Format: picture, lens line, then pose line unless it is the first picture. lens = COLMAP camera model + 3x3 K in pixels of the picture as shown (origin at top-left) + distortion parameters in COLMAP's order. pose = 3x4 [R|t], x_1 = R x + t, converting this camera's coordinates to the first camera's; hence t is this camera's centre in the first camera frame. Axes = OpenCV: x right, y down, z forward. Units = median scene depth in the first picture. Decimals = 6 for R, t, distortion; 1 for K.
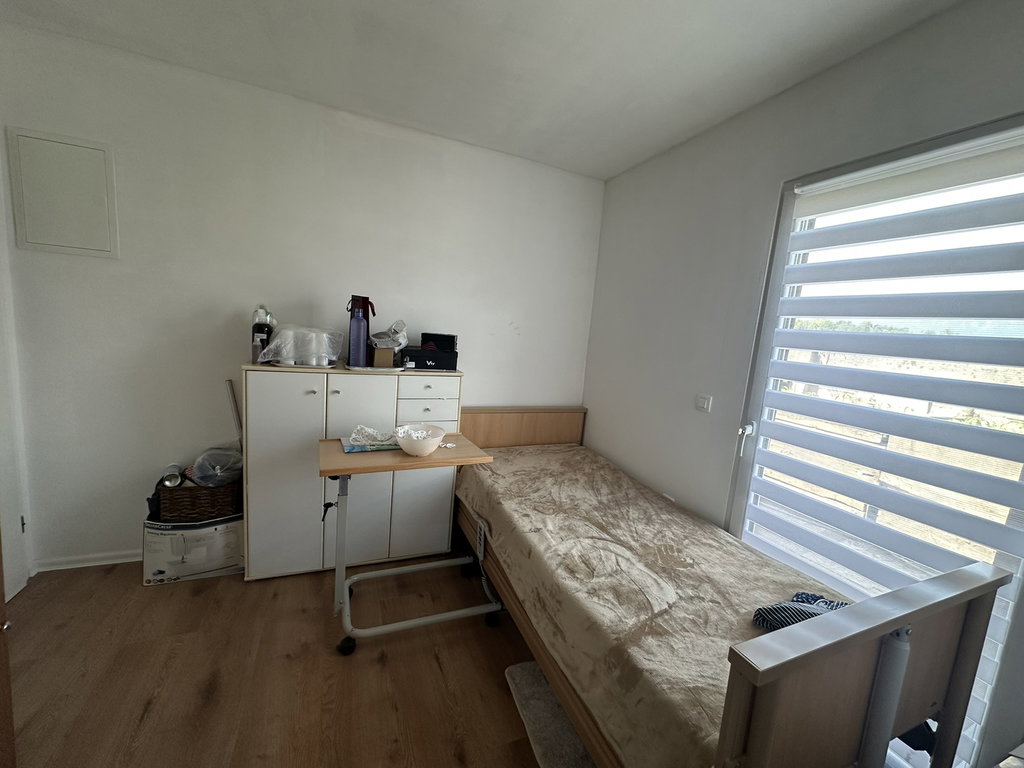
lens RADIAL K [[406.2, 0, 509.4], [0, 406.2, 381.6], [0, 0, 1]] dist [0.000341, -0.000002]
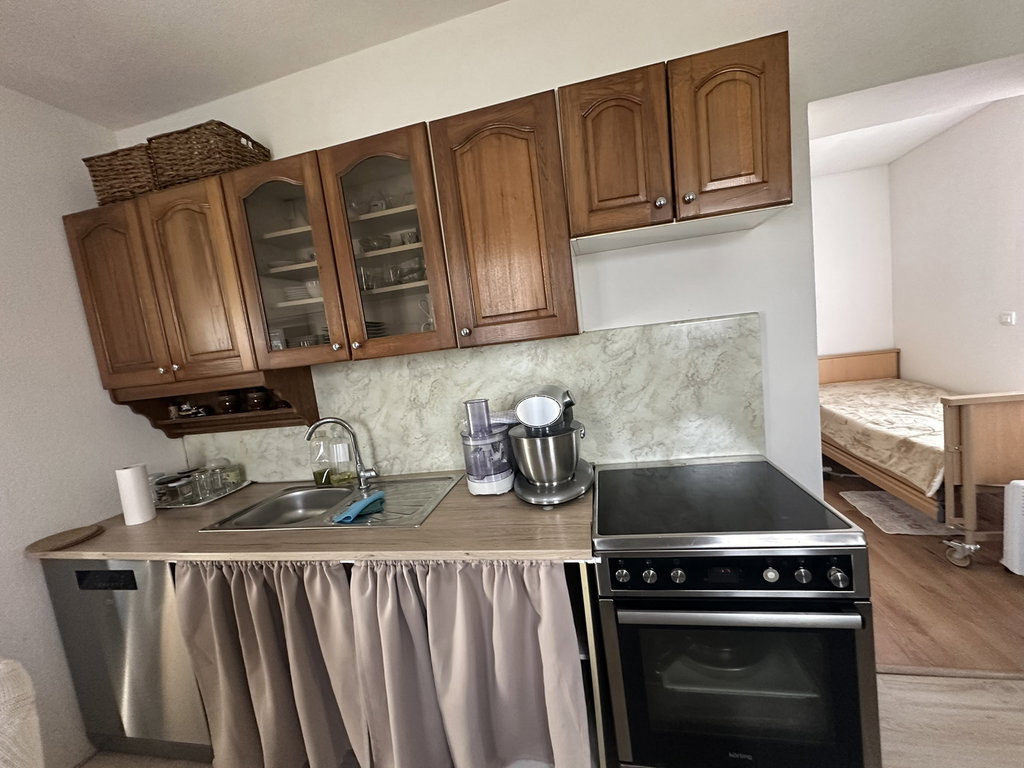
lens RADIAL K [[406.2, 0, 508.1], [0, 406.2, 381.1], [0, 0, 1]] dist [0.000341, -0.000002]
pose [[0.787109, -0.123569, -0.604310, -0.010779], [0.110445, 0.992129, -0.059016, 0.122550], [0.606846, -0.020291, 0.794560, -0.803333]]
